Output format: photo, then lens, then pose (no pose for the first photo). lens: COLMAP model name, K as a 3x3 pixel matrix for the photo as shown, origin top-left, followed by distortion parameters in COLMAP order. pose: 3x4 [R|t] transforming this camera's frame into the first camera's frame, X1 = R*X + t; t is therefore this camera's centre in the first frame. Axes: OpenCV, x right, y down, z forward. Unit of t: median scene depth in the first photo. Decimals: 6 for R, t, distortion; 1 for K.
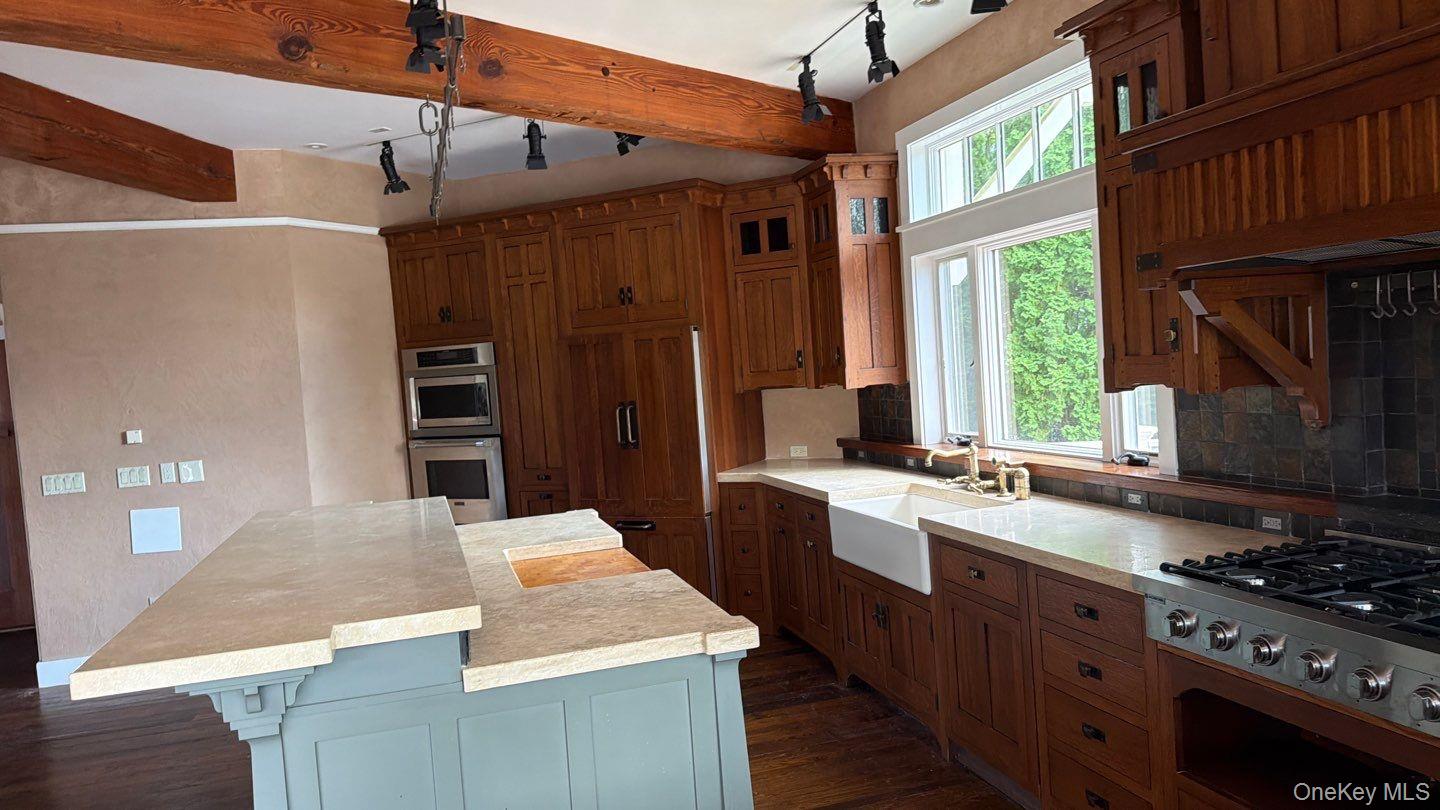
lens RADIAL K [[1006.2, 0, 720.9], [0, 1006.2, 416.2], [0, 0, 1]] dist [0.054775, -0.030724]
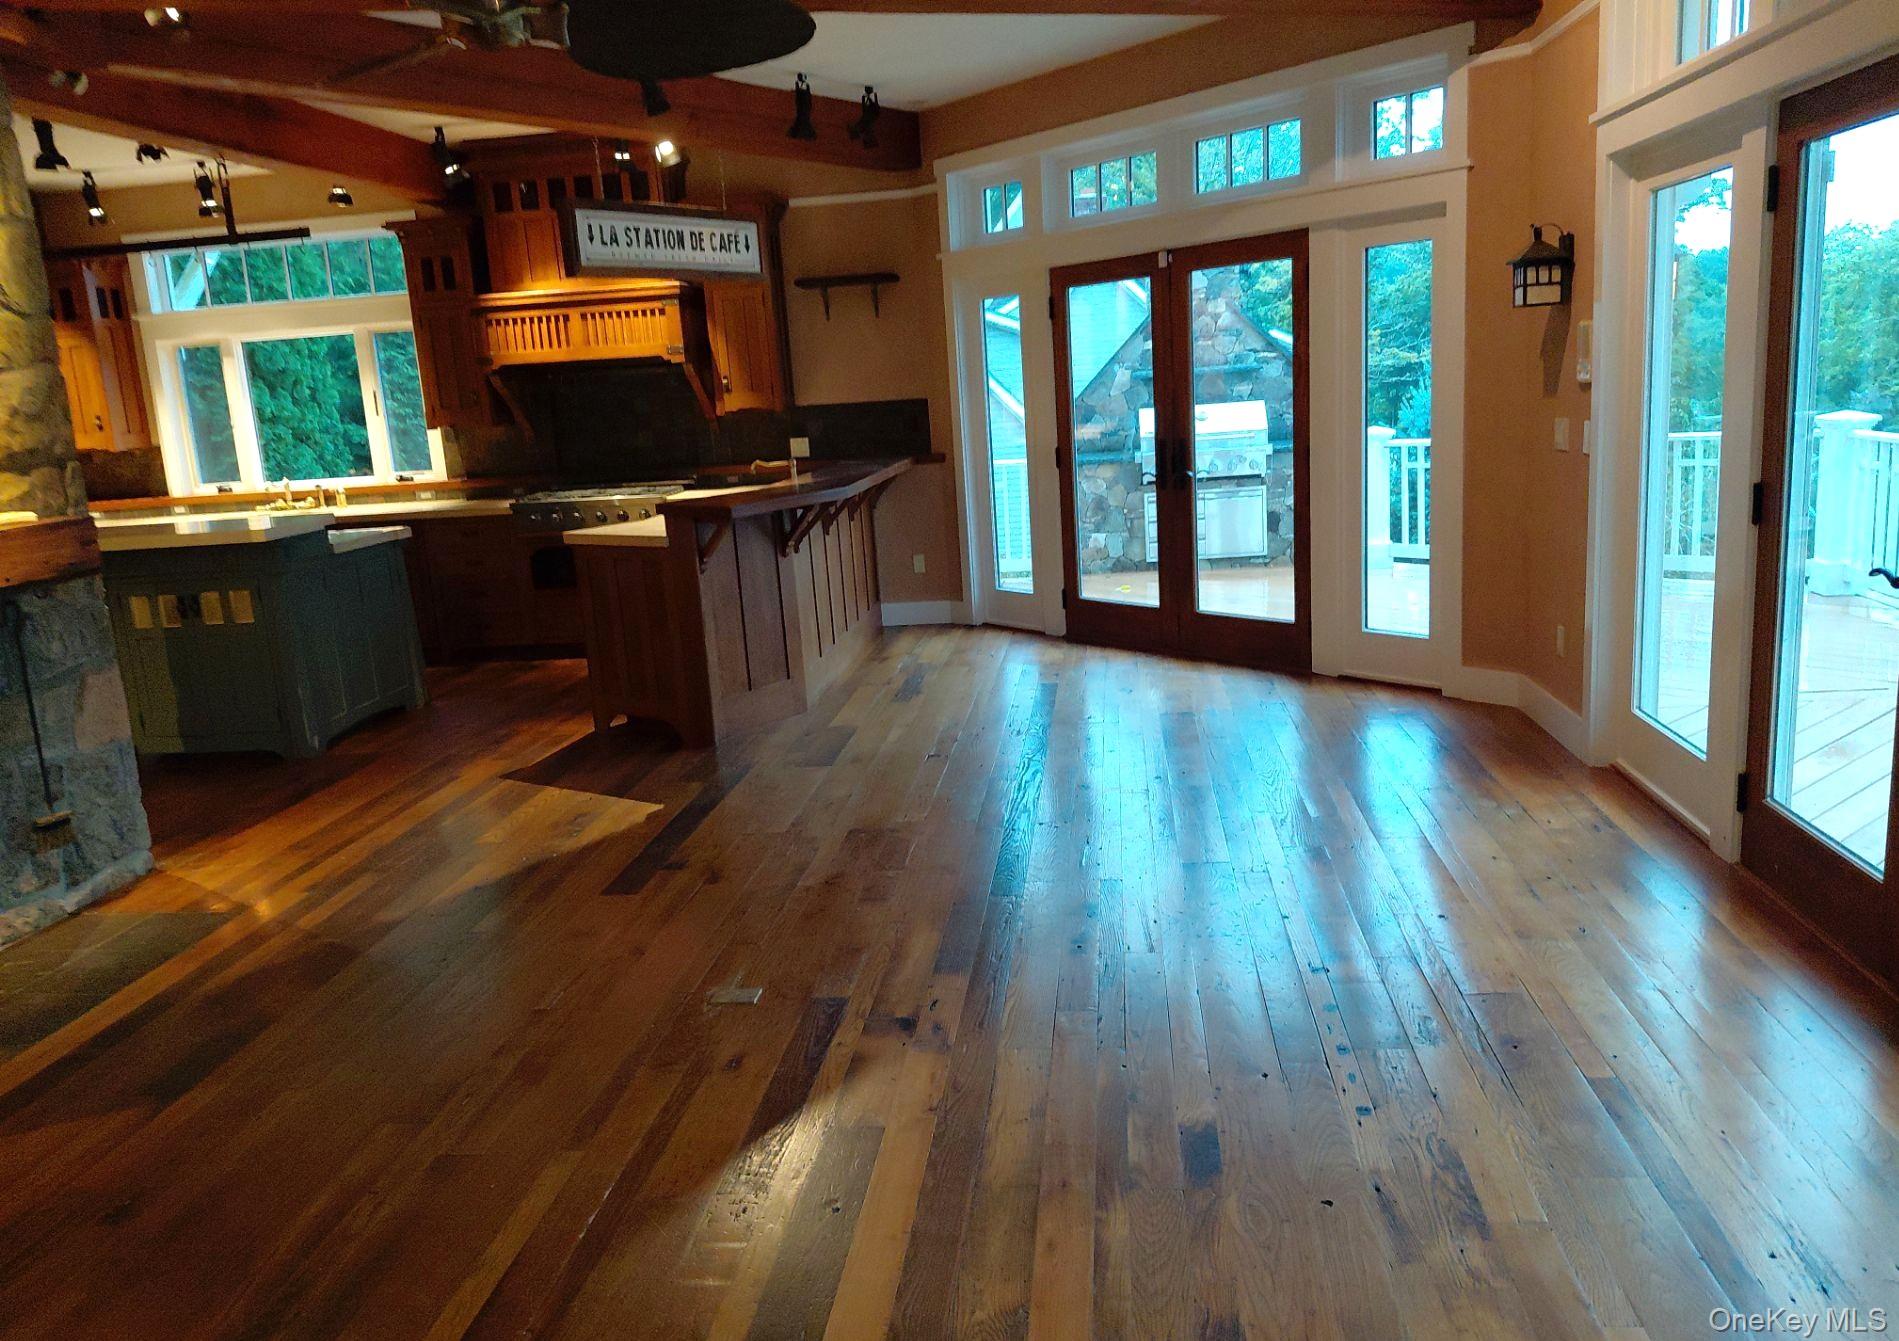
lens RADIAL K [[1434.1, 0, 970.0], [0, 1434.1, 718.6], [0, 0, 1]] dist [0.025622, -0.064566]
pose [[0.390358, -0.165448, 0.905675, -1.172390], [0.083278, 0.986033, 0.144234, 0.137078], [-0.916889, 0.019120, 0.398685, -0.646968]]
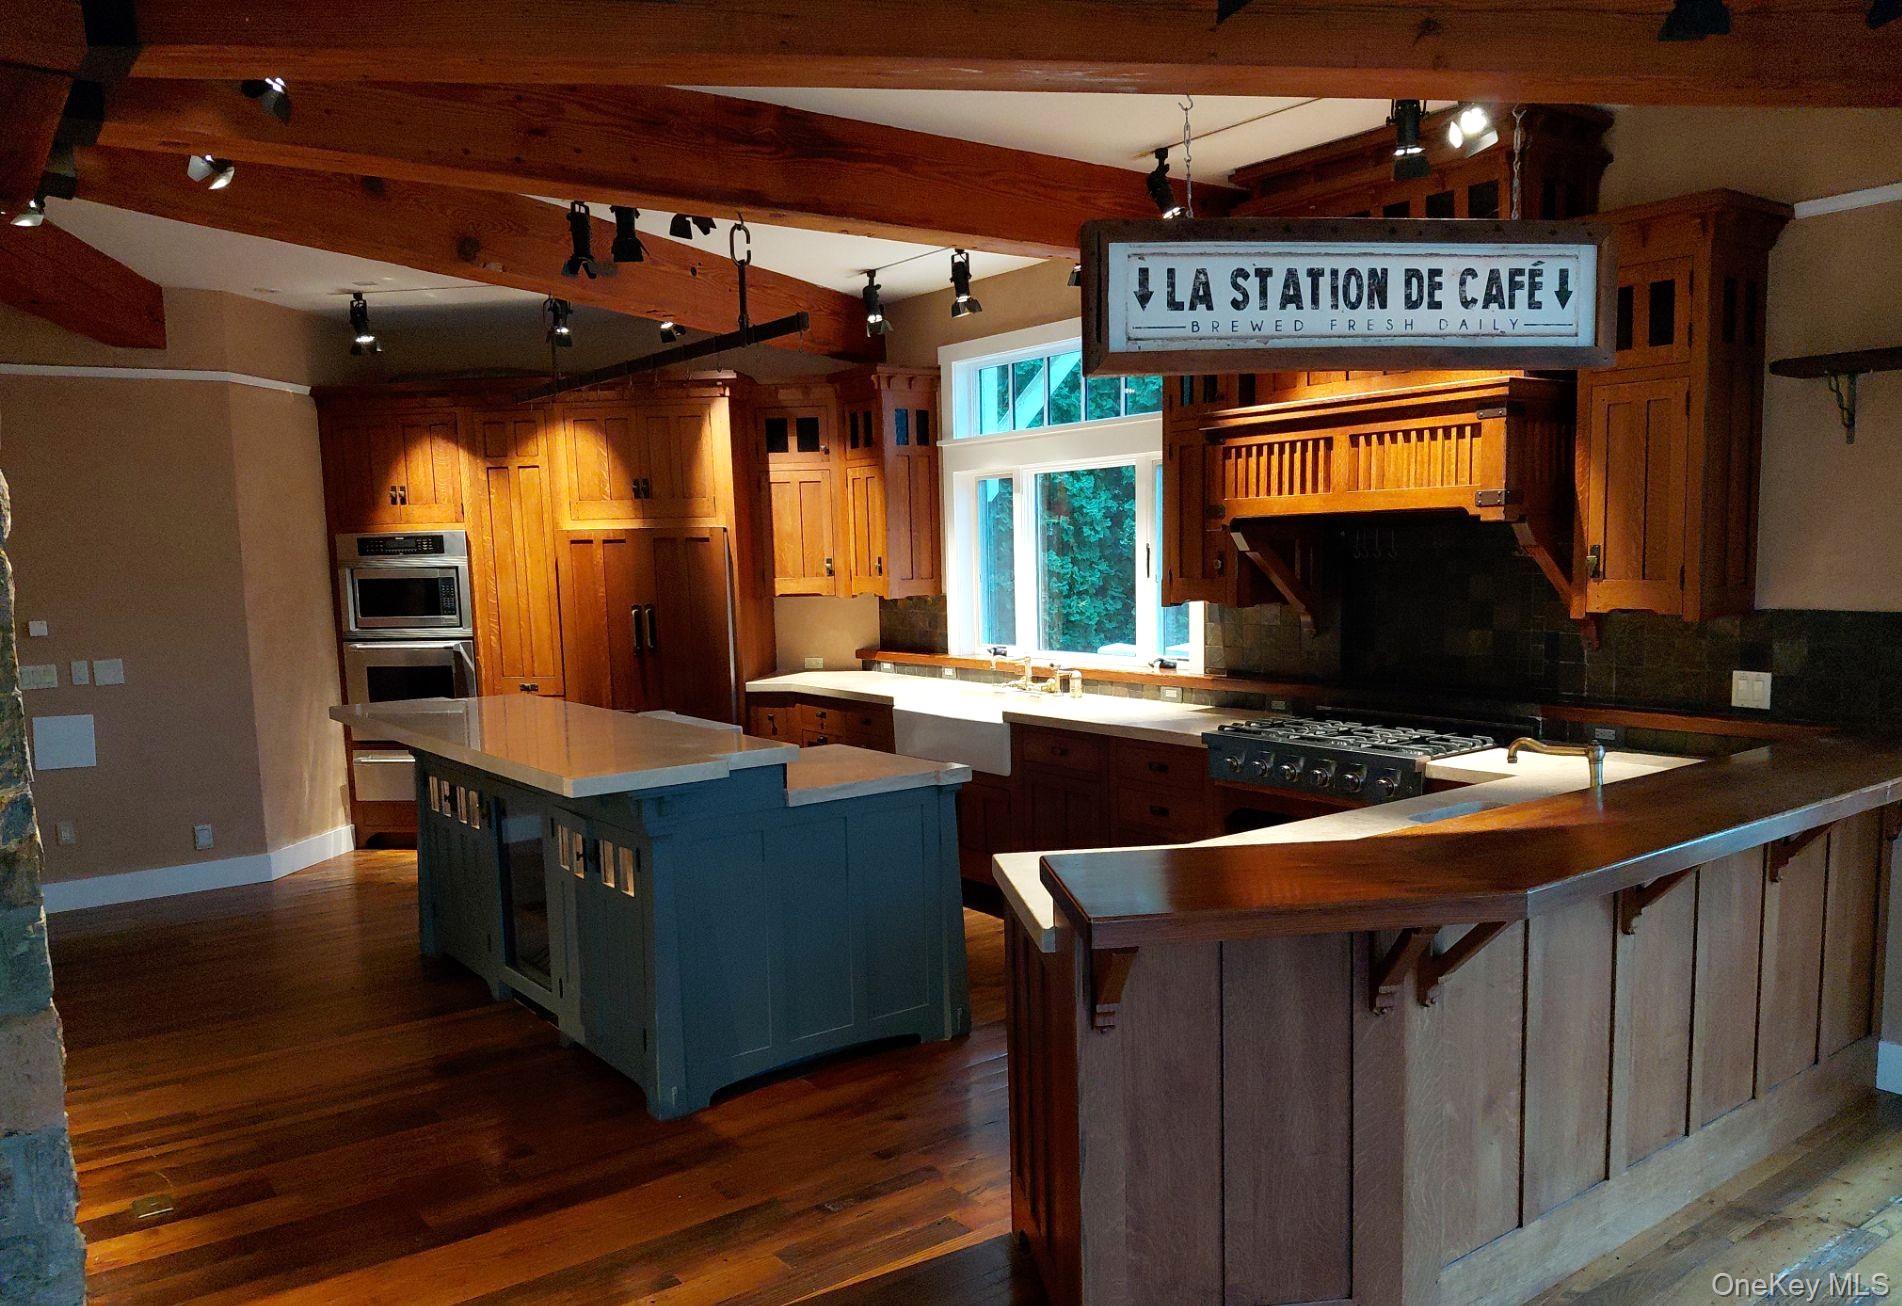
lens RADIAL K [[1416.4, 0, 956.0], [0, 1416.4, 723.9], [0, 0, 1]] dist [0.010259, -0.035604]
pose [[0.940548, 0.003723, 0.339640, -0.321640], [-0.022377, 0.998447, 0.051023, 0.027356], [-0.338923, -0.055590, 0.939170, -0.401648]]
